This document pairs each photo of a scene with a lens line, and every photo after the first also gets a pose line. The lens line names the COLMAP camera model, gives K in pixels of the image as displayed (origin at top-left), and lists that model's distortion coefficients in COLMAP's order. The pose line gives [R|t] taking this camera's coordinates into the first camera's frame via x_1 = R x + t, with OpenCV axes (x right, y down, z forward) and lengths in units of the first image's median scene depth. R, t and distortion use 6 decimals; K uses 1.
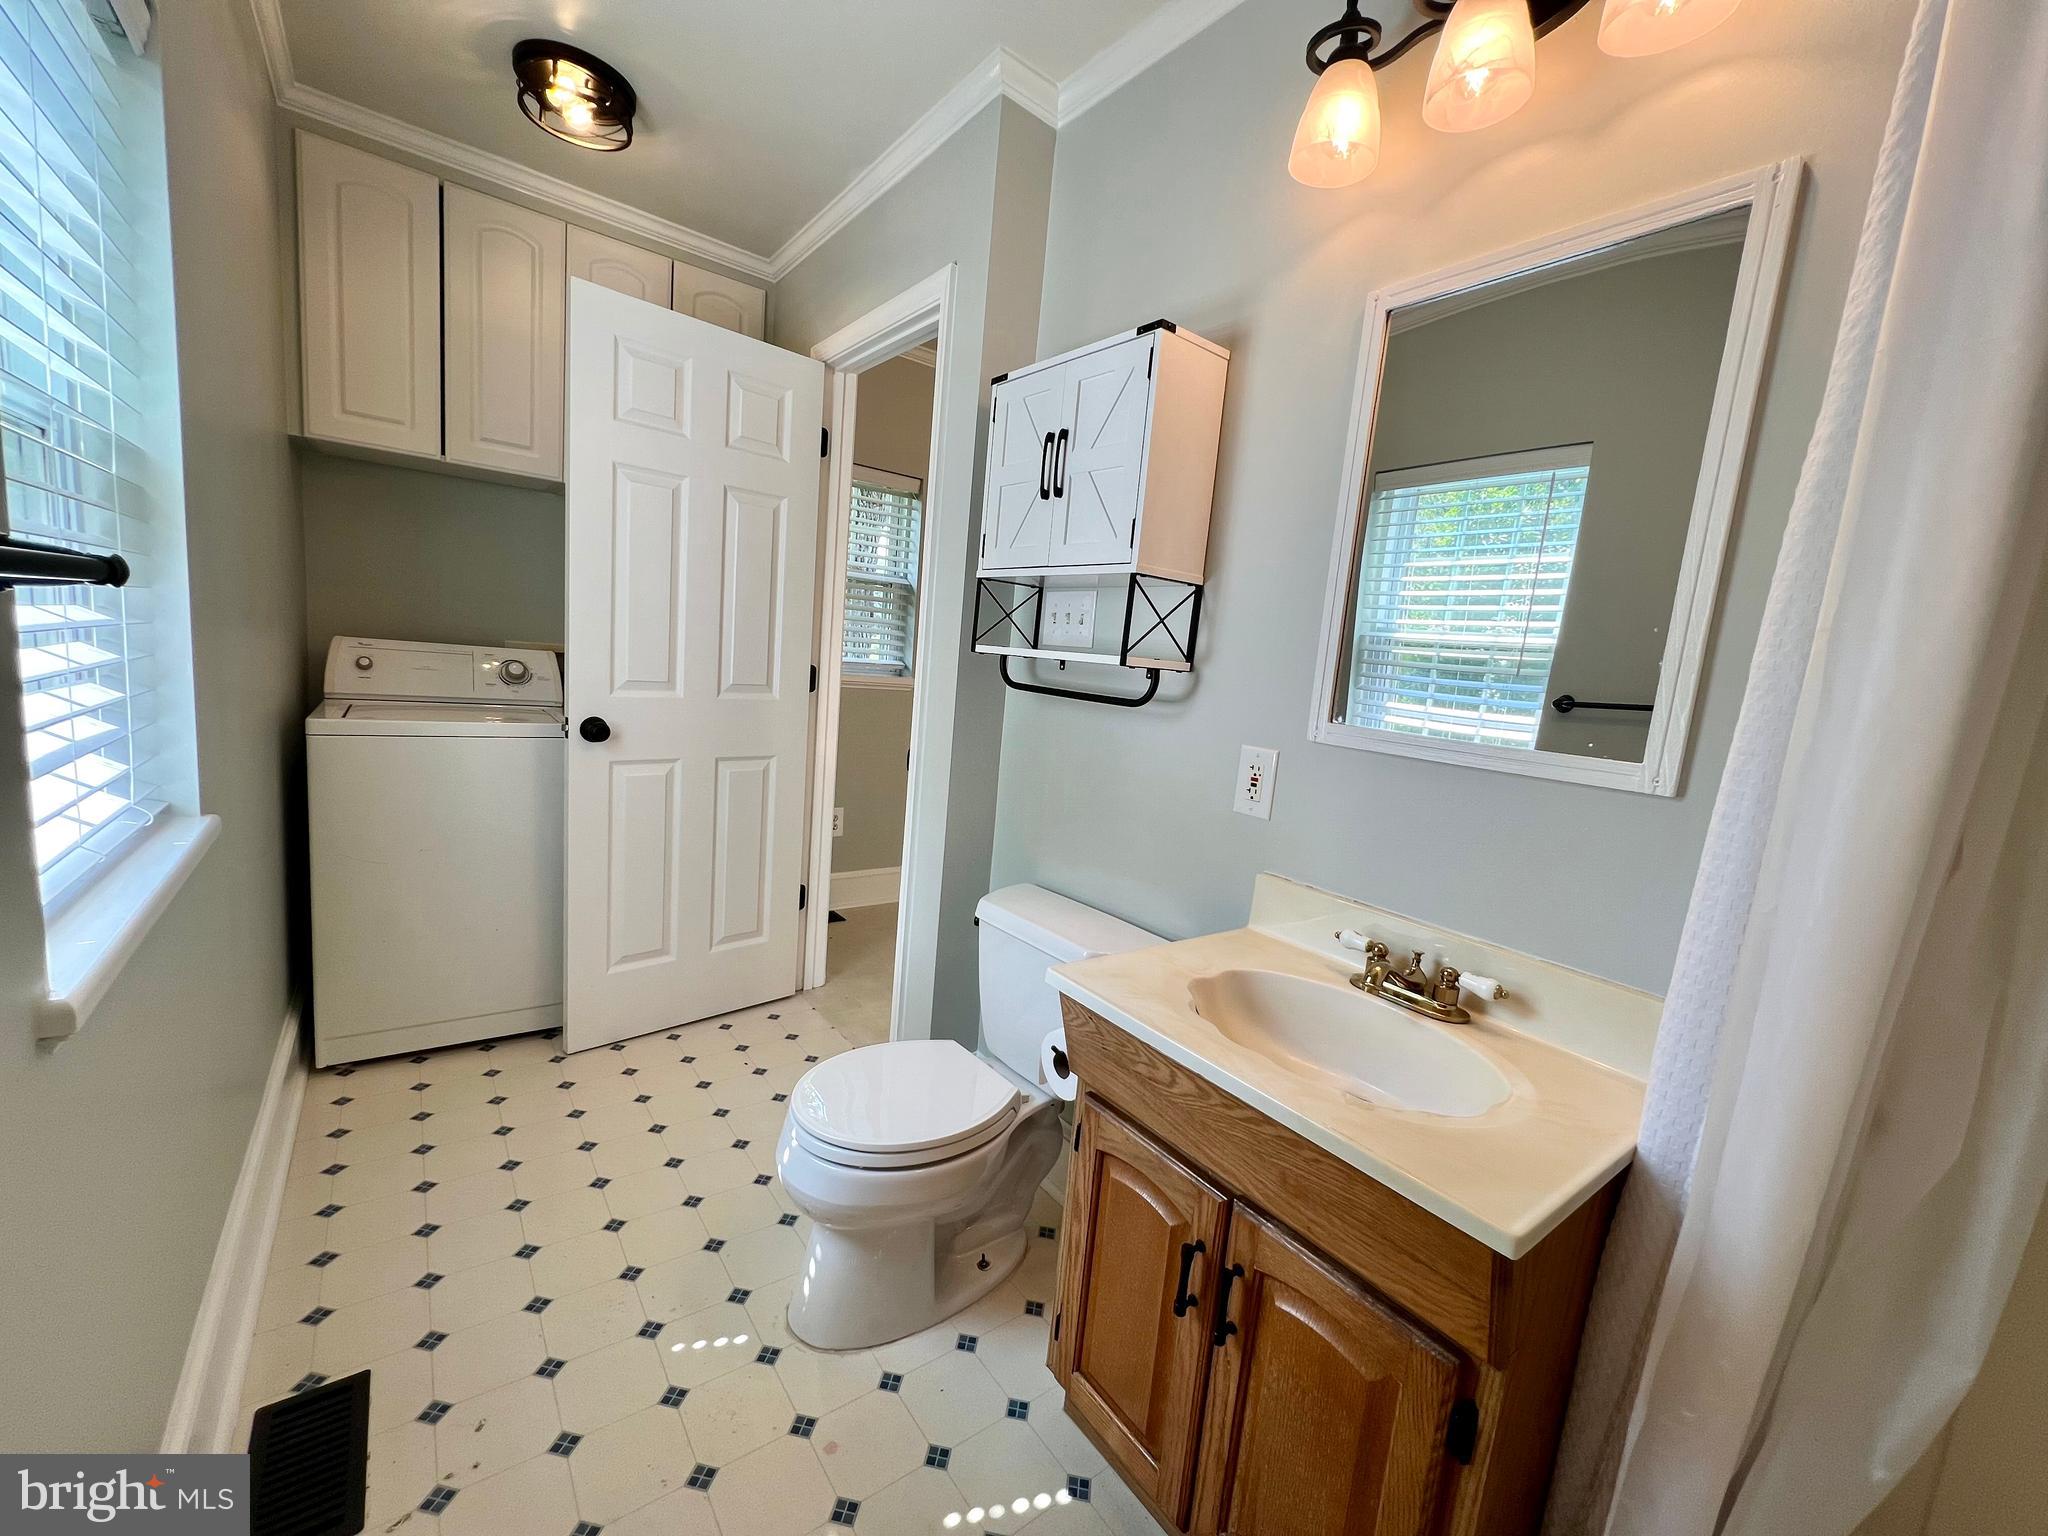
lens RADIAL K [[831.2, 0, 1029.2], [0, 831.2, 773.3], [0, 0, 1]] dist [-0.003946, 0.000396]
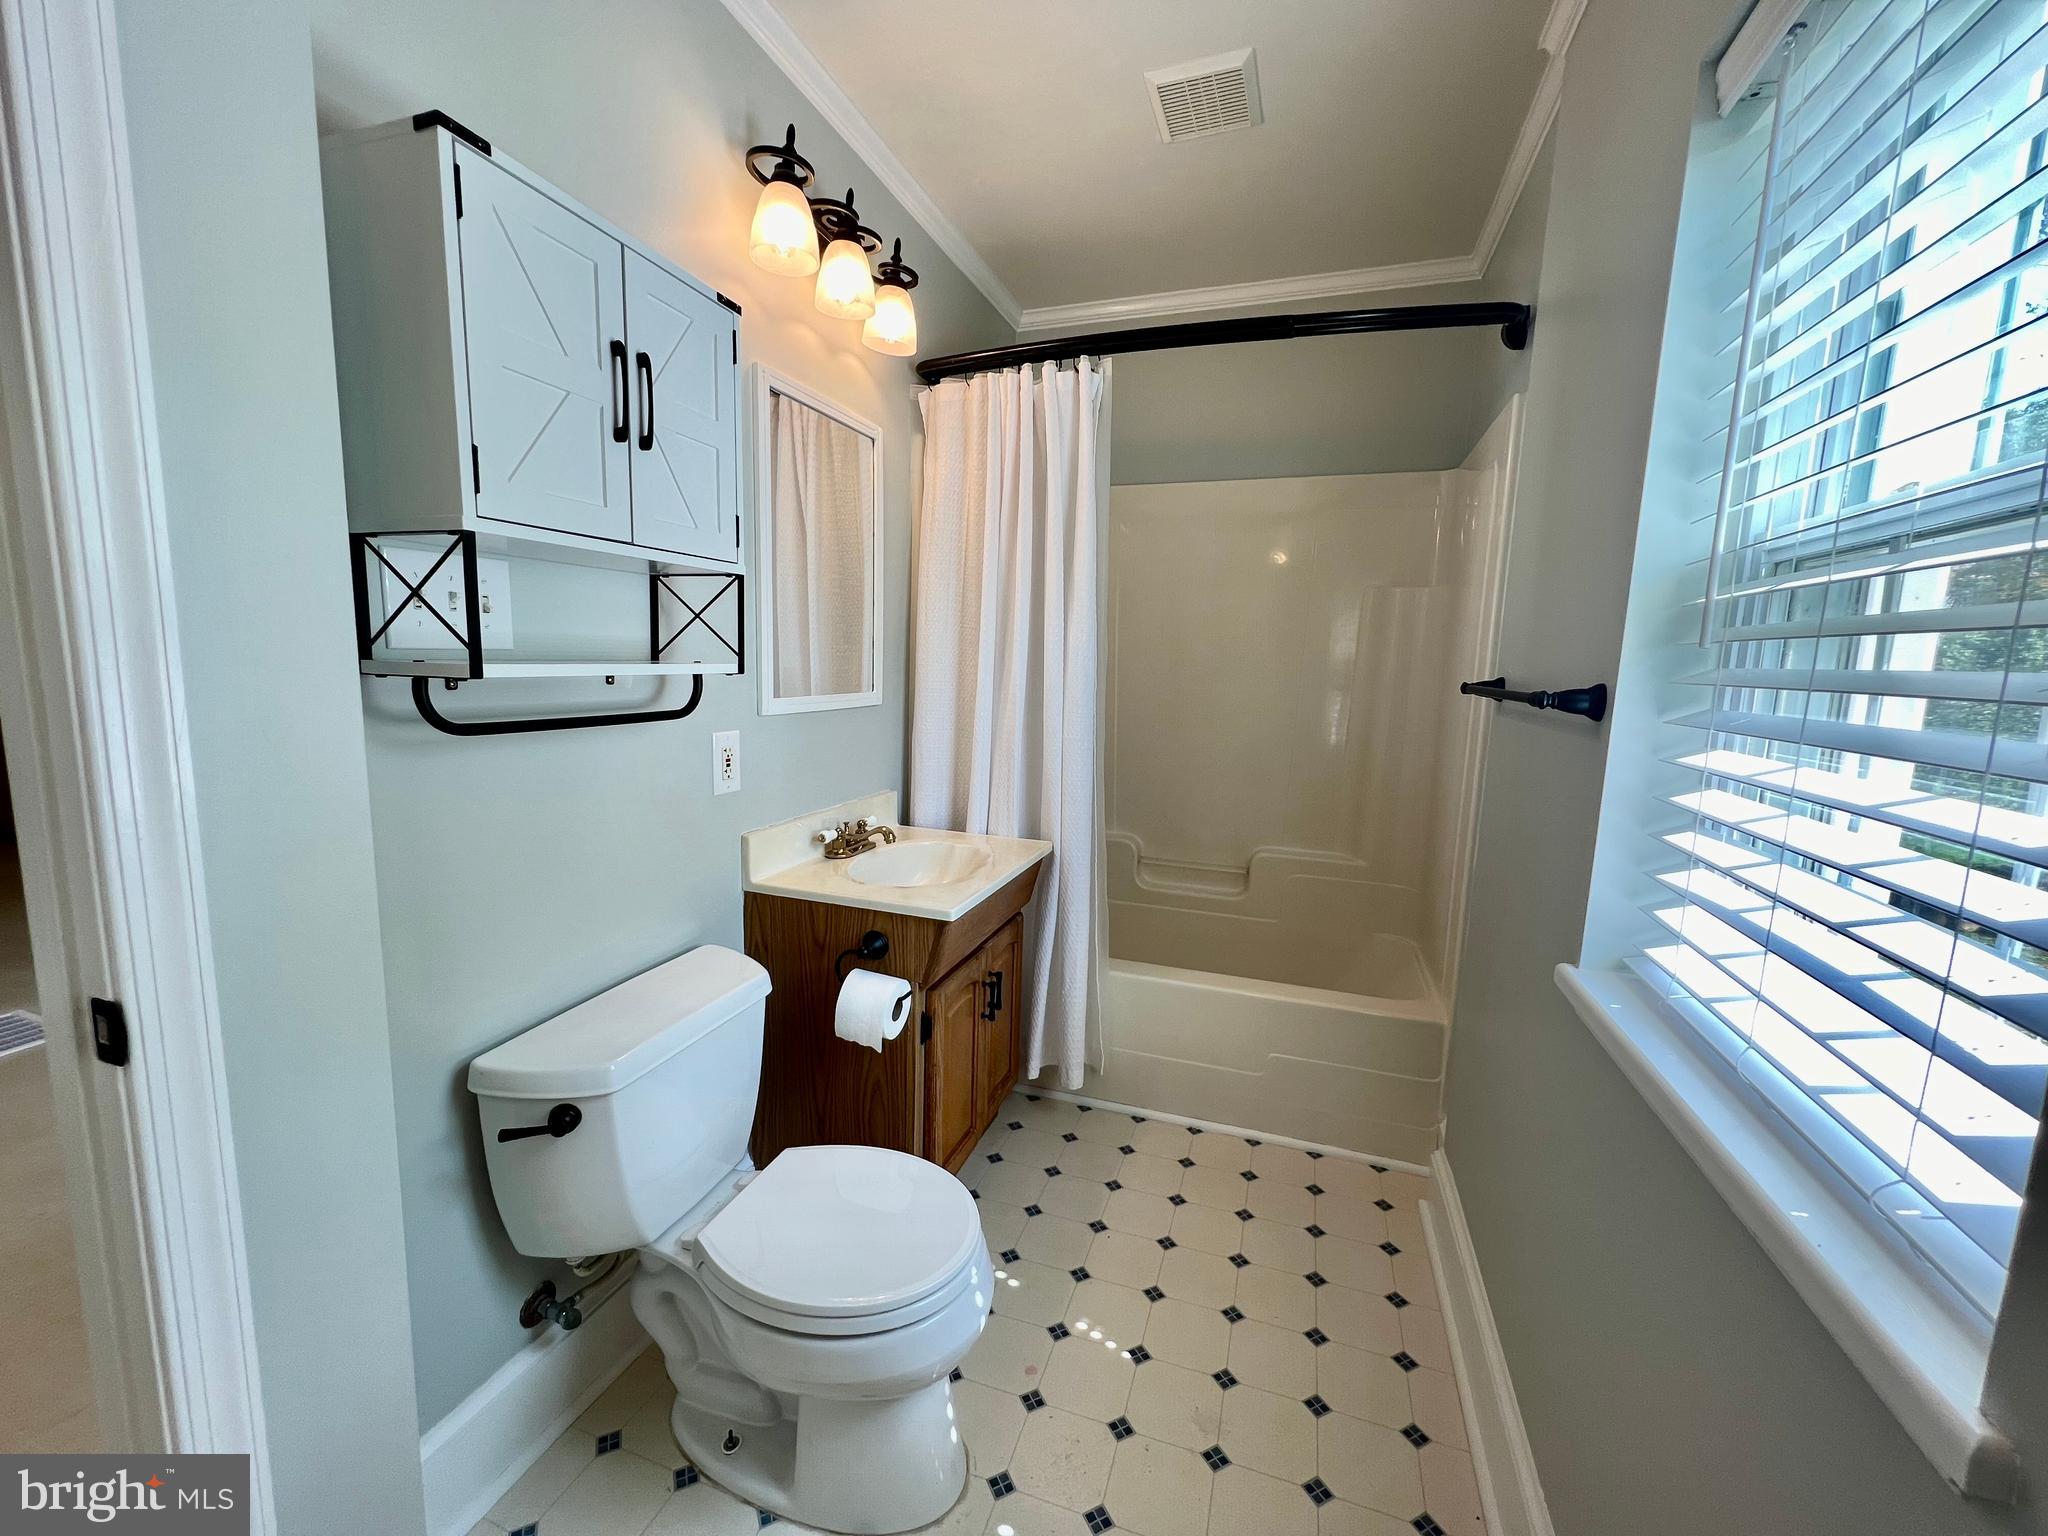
lens RADIAL K [[831.2, 0, 1013.0], [0, 831.2, 772.6], [0, 0, 1]] dist [-0.003946, 0.000396]
pose [[-0.545559, -0.220325, 0.808592, -0.673492], [0.037971, 0.957335, 0.286474, -0.224472], [-0.837212, 0.186991, -0.513917, 1.001511]]
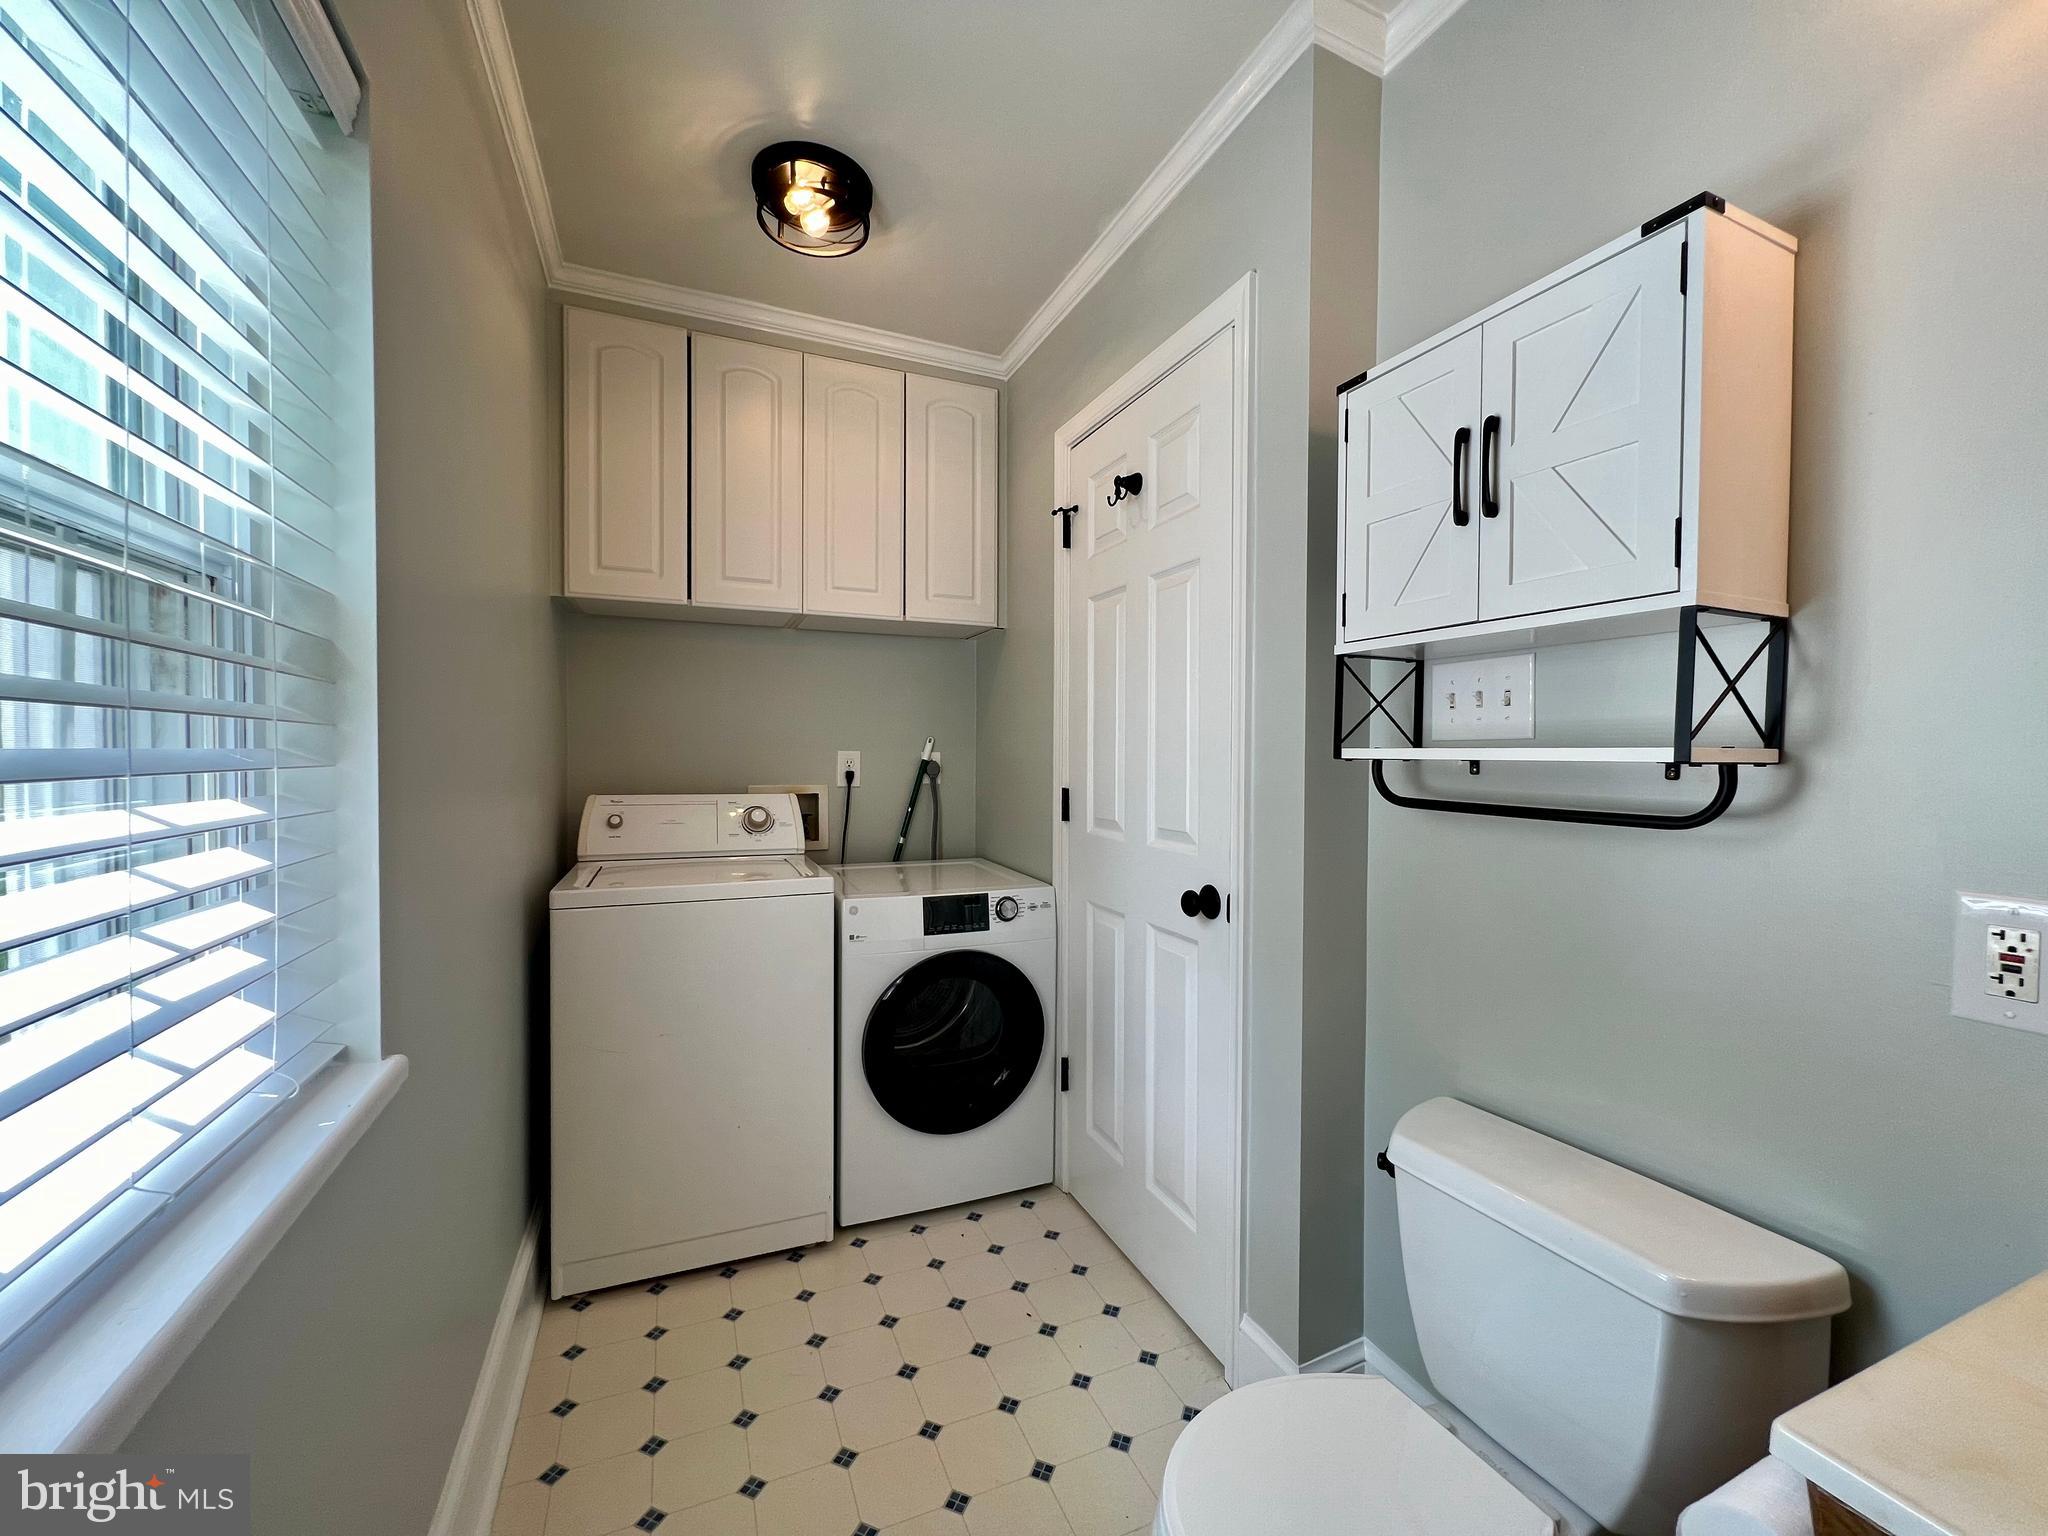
lens RADIAL K [[831.2, 0, 1025.1], [0, 831.2, 771.4], [0, 0, 1]] dist [-0.003946, 0.000396]
pose [[0.967691, -0.077294, -0.239998, -0.156043], [0.045746, 0.989877, -0.134350, -0.053613], [0.247953, 0.119030, 0.961432, 0.262124]]
